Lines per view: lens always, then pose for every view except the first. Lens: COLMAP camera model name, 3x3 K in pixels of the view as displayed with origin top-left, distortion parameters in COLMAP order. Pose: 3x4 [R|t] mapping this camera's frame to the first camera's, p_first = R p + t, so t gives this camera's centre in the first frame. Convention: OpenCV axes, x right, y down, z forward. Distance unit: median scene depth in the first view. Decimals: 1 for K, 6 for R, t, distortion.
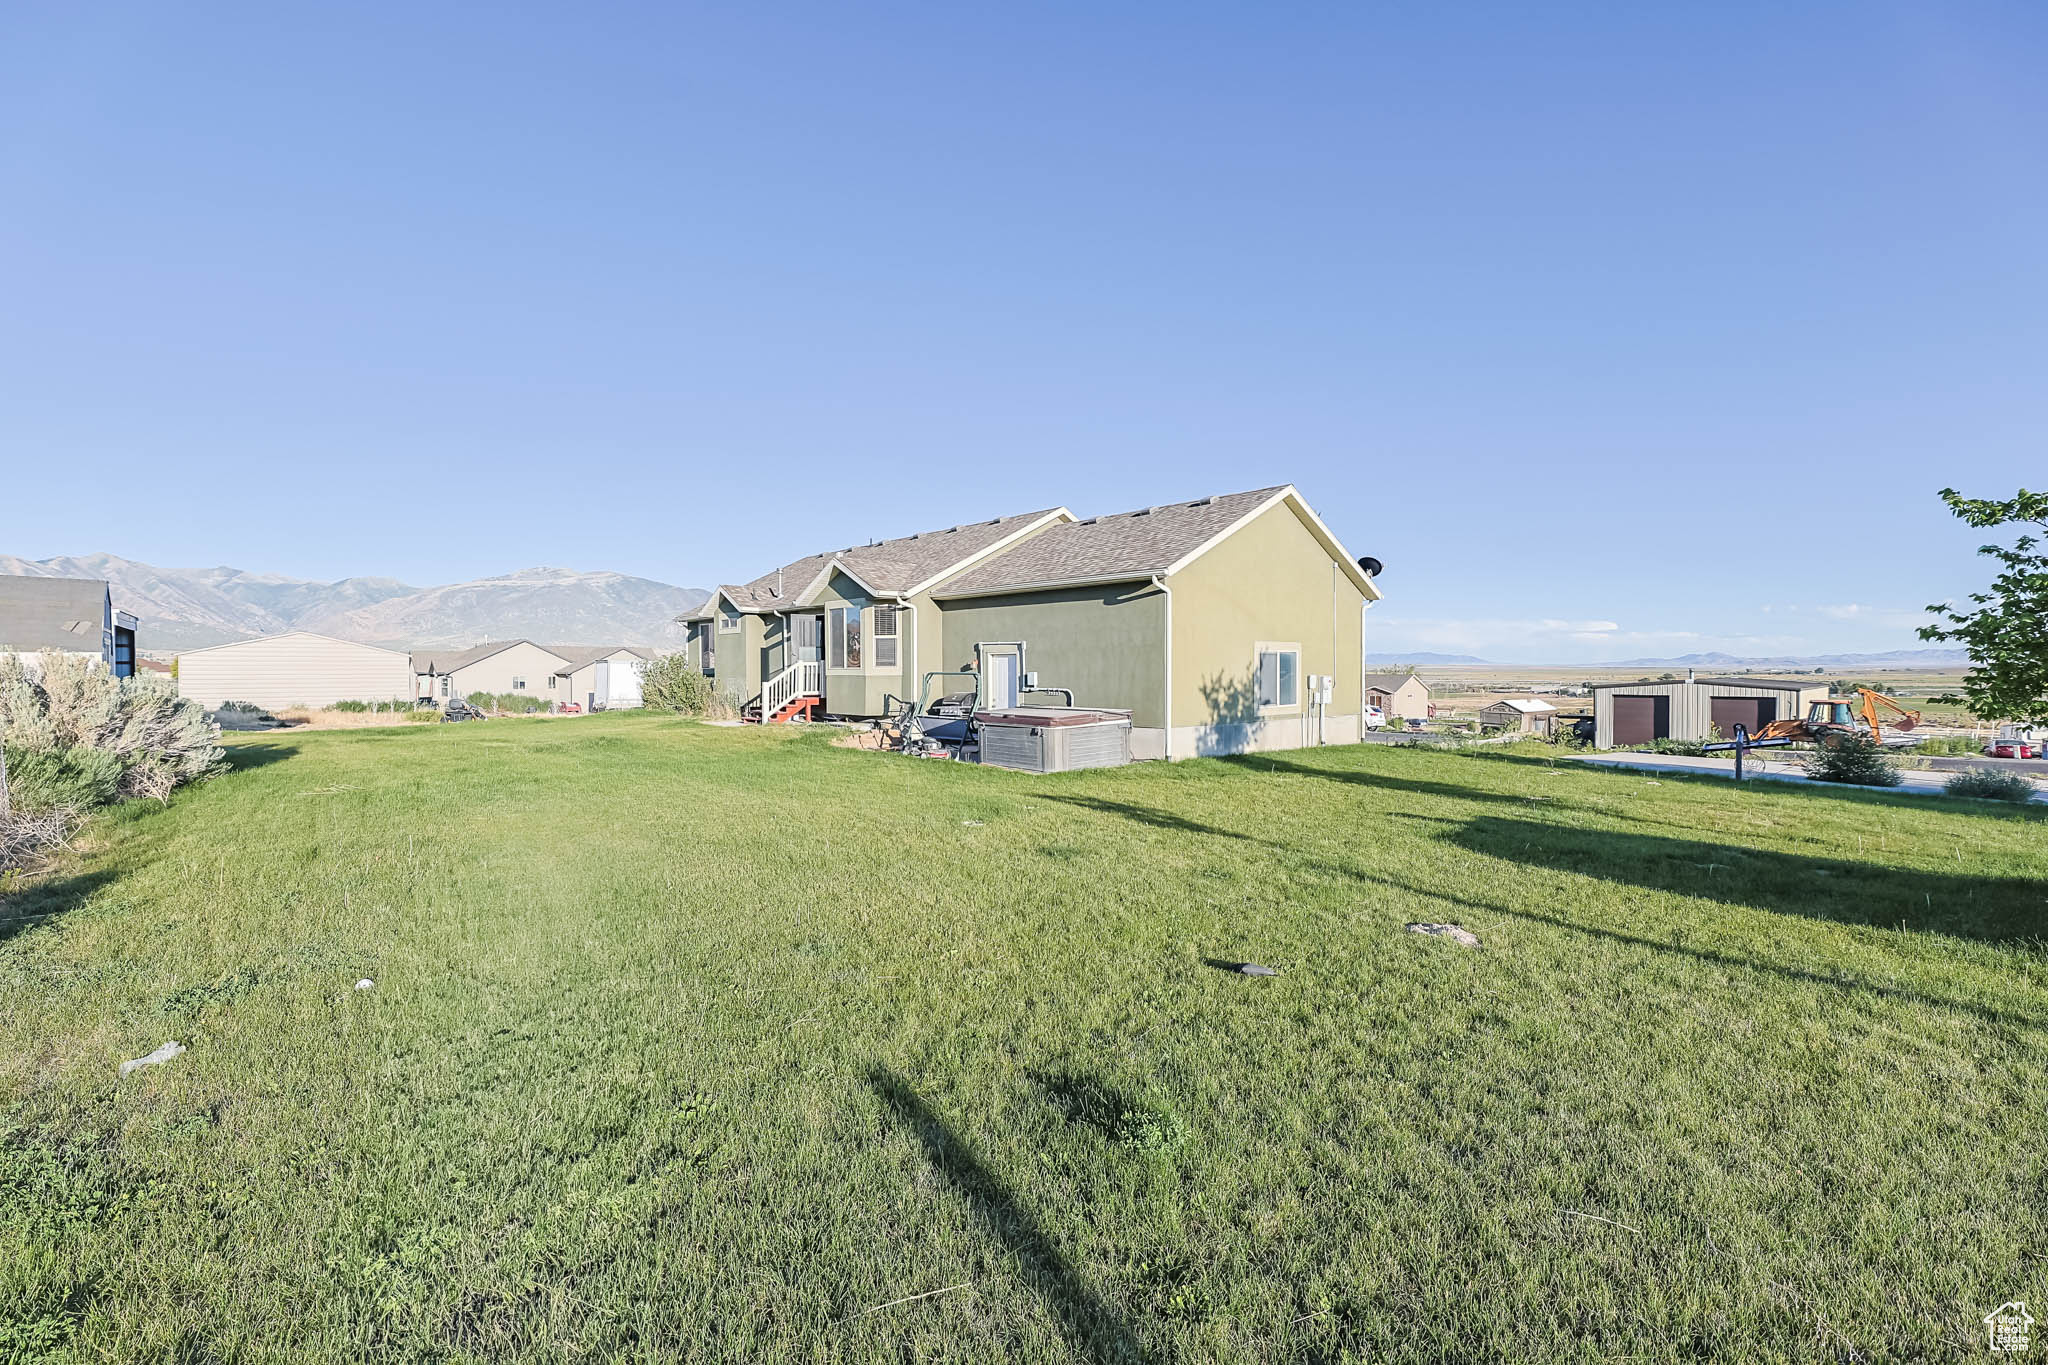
lens RADIAL K [[841.7, 0, 1021.5], [0, 841.7, 676.7], [0, 0, 1]] dist [0.002723, 0.000078]
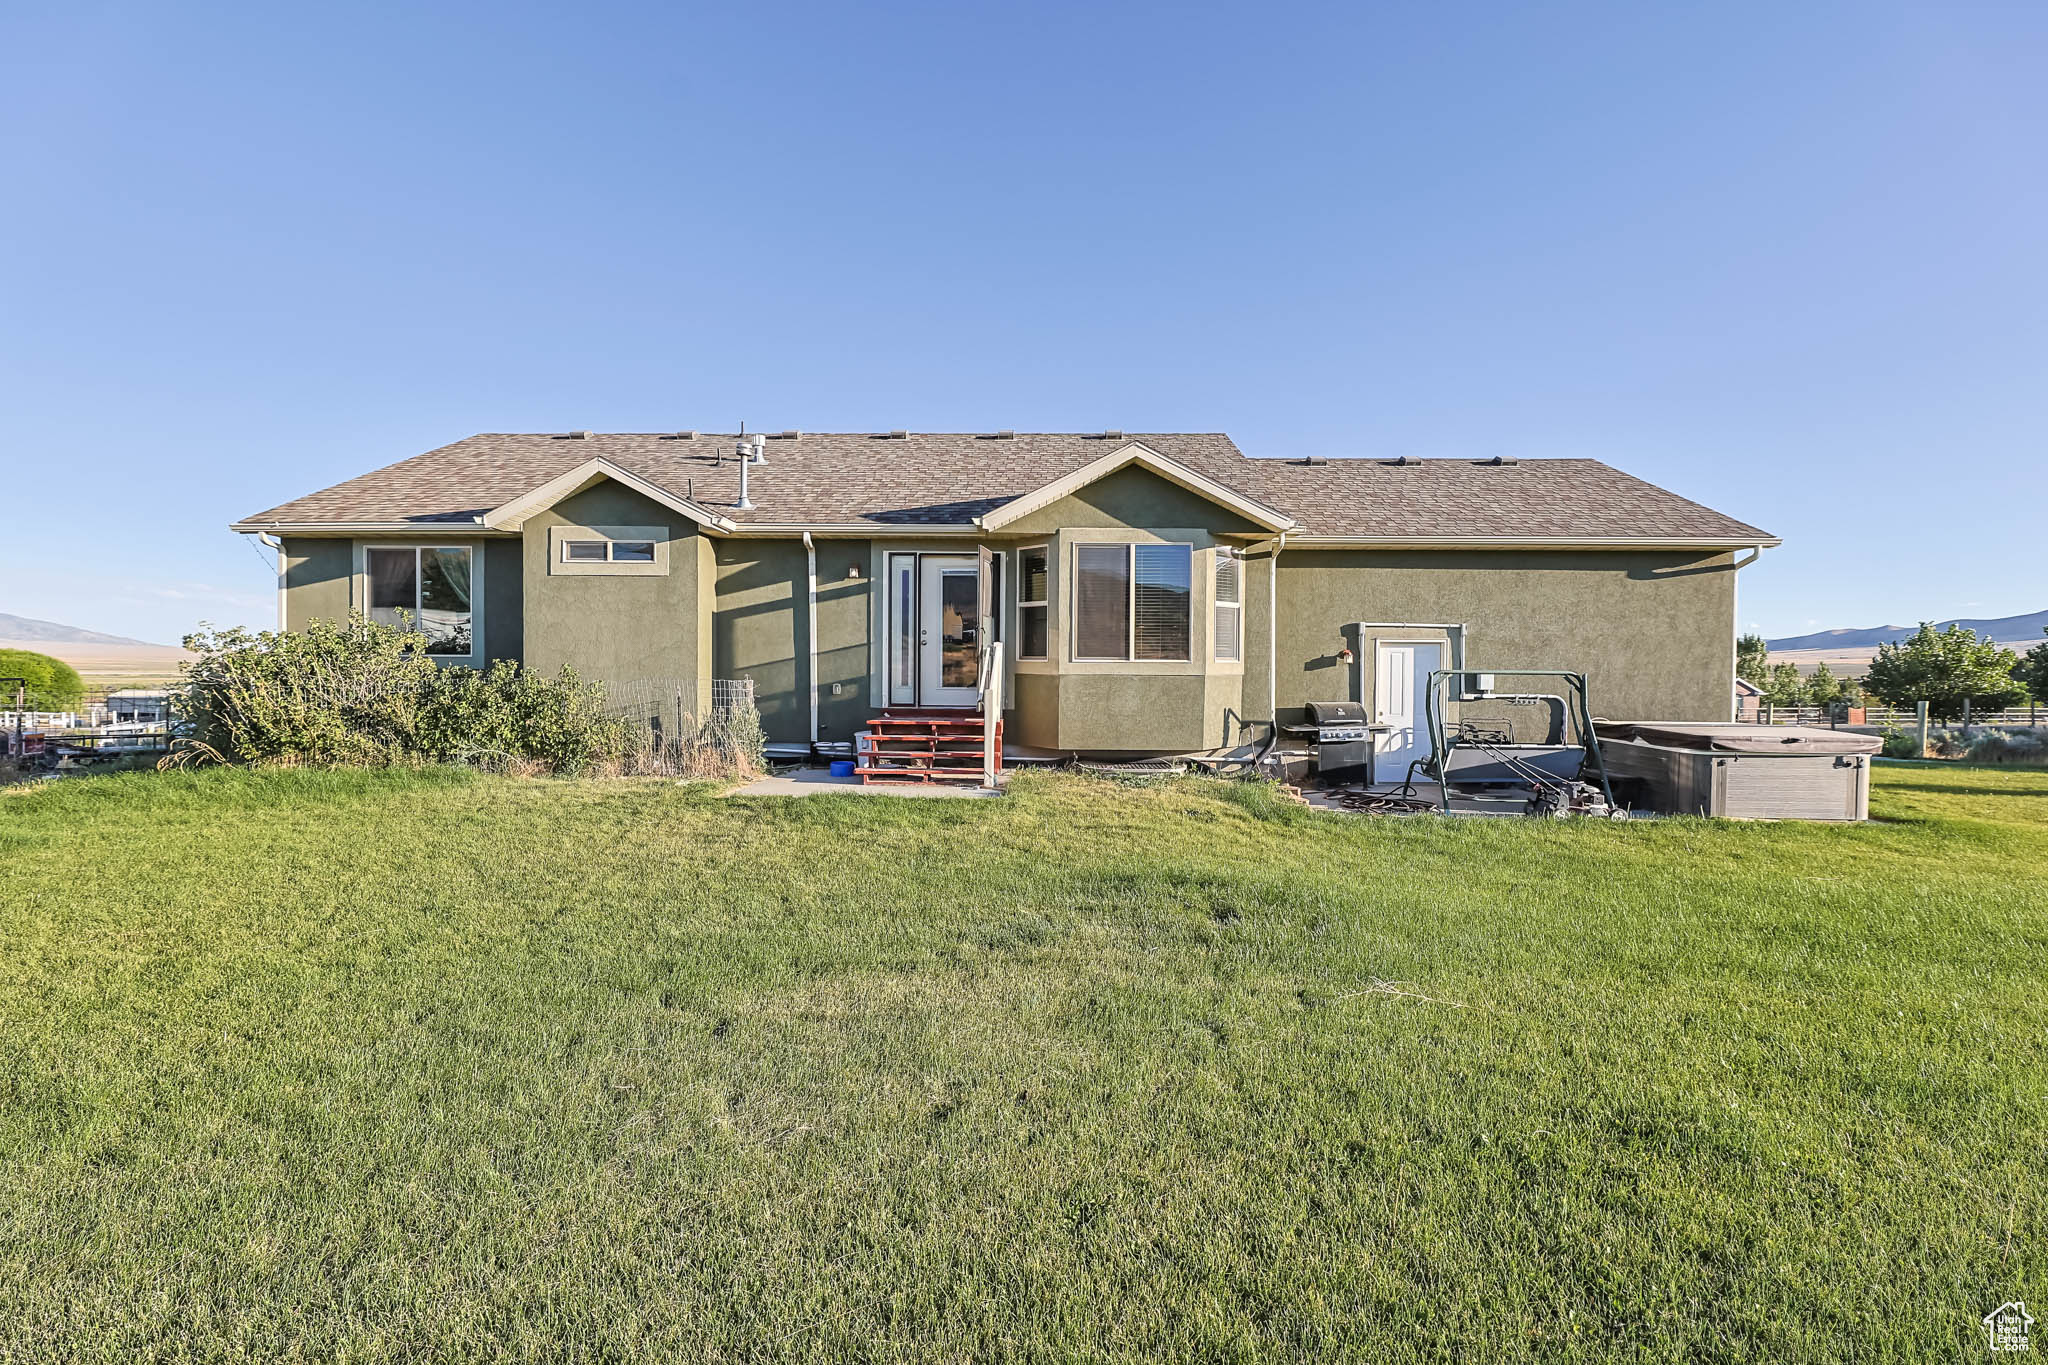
lens RADIAL K [[841.7, 0, 1022.5], [0, 841.7, 683.3], [0, 0, 1]] dist [0.002723, 0.000078]
pose [[0.683496, -0.007839, 0.729912, -0.653977], [0.000953, 0.999951, 0.009847, -0.001608], [-0.729953, -0.006035, 0.683470, 0.719748]]
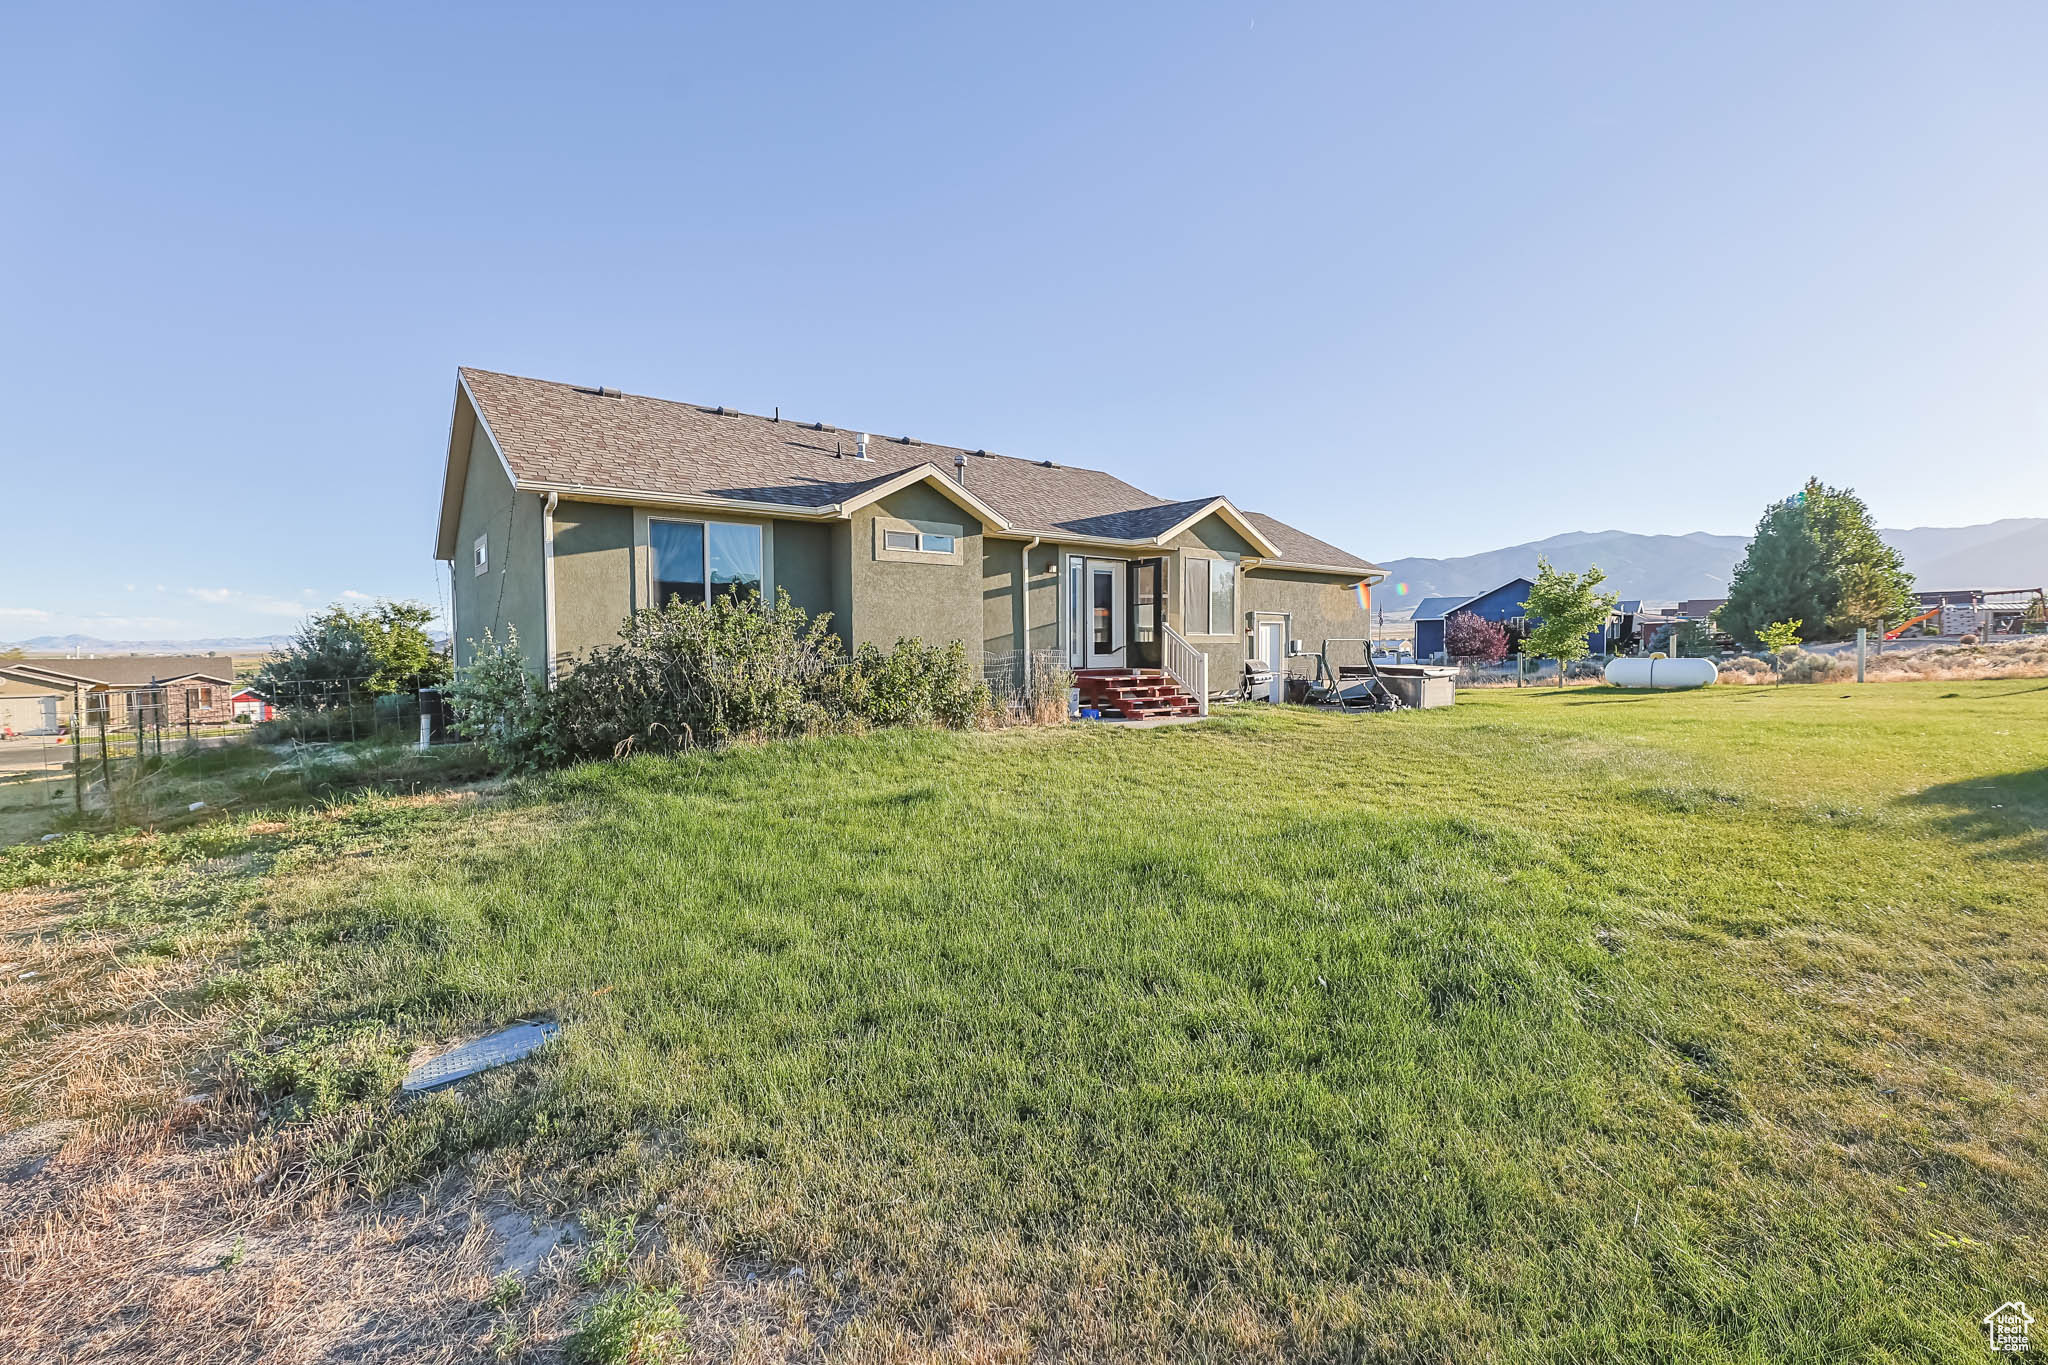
lens RADIAL K [[841.7, 0, 1025.4], [0, 841.7, 676.5], [0, 0, 1]] dist [0.002723, 0.000078]
pose [[0.070374, -0.037357, 0.996821, -1.059635], [0.017474, 0.999191, 0.036212, -0.002448], [-0.997368, 0.014870, 0.070970, 1.154644]]
